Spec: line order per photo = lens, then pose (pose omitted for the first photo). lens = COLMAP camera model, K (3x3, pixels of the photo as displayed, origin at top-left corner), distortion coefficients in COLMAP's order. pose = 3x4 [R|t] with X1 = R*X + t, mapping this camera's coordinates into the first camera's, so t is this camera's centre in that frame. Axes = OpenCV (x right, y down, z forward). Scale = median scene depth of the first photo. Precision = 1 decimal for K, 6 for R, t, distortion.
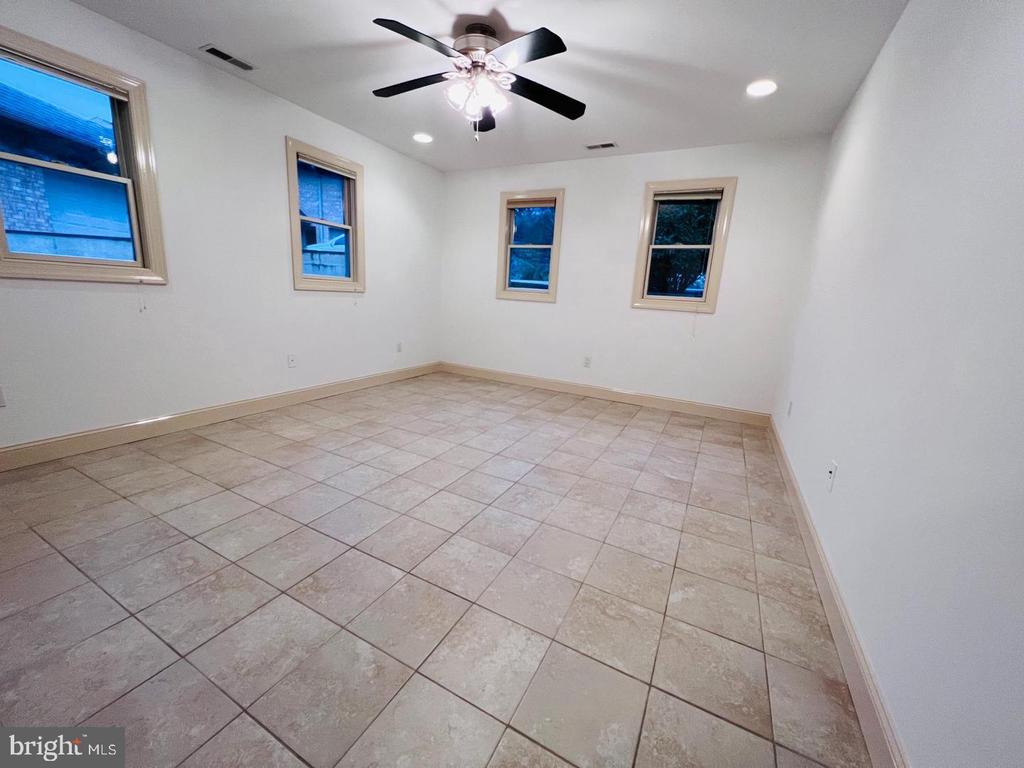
lens RADIAL K [[408.7, 0, 512.7], [0, 408.7, 384.7], [0, 0, 1]] dist [-0.002073, 0.000755]
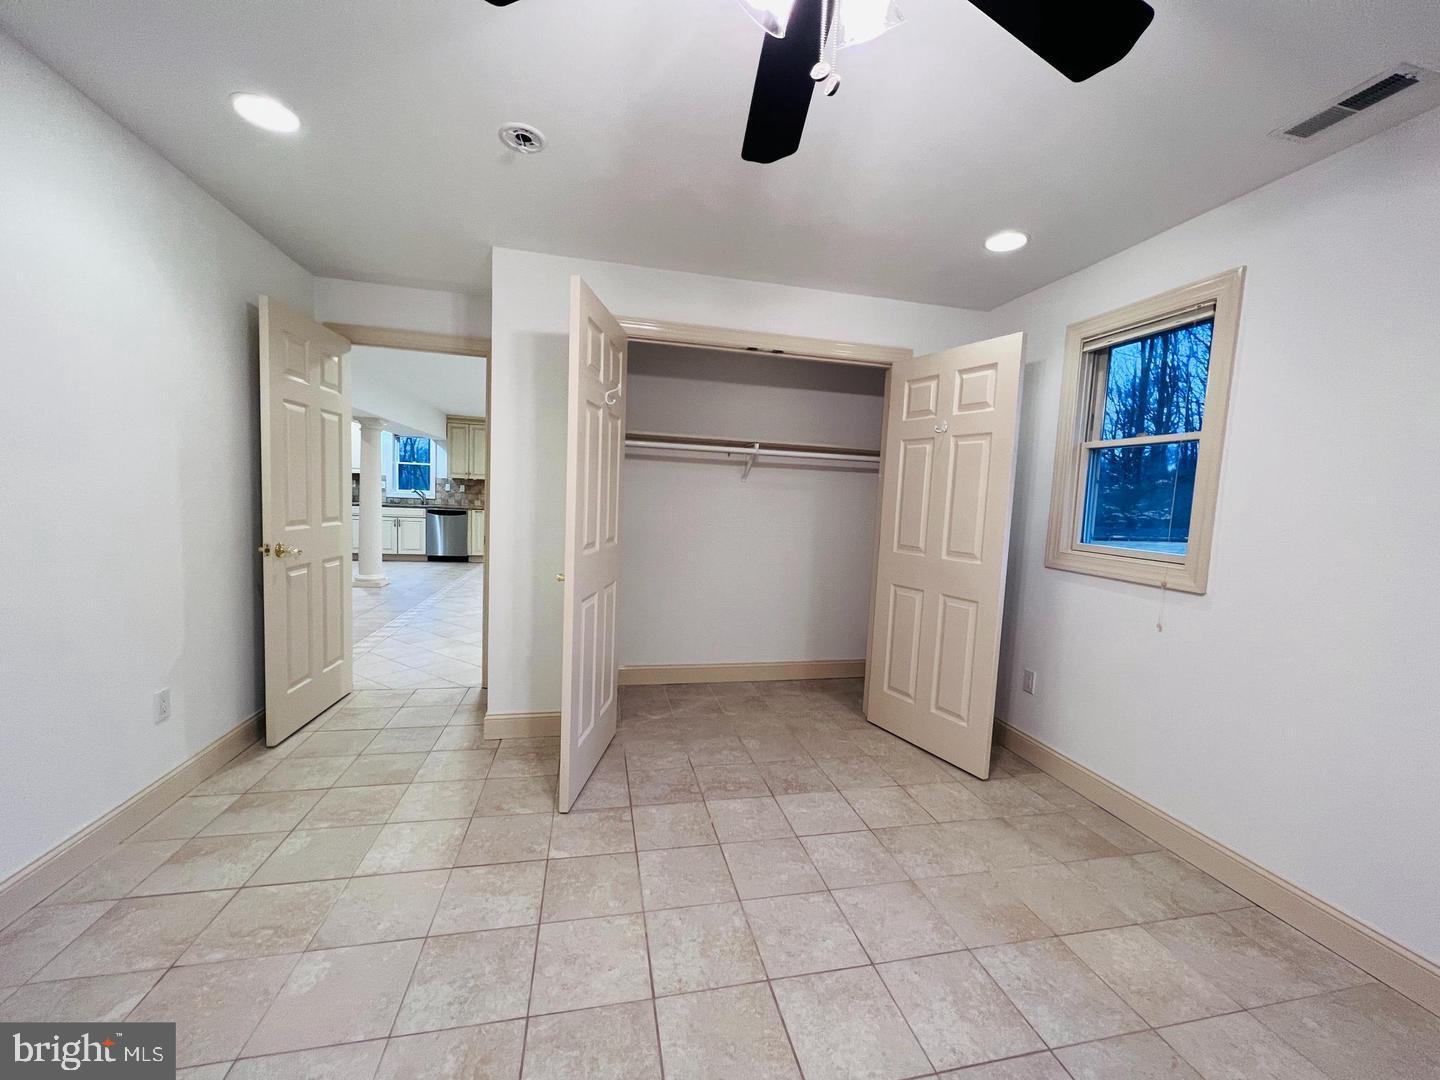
lens RADIAL K [[574.8, 0, 728.4], [0, 574.8, 541.1], [0, 0, 1]] dist [-0.002073, 0.000755]
pose [[-0.752964, -0.043514, -0.656622, 0.292328], [-0.233547, 0.950528, 0.204823, -0.533394], [0.615225, 0.307576, -0.725876, 1.886580]]
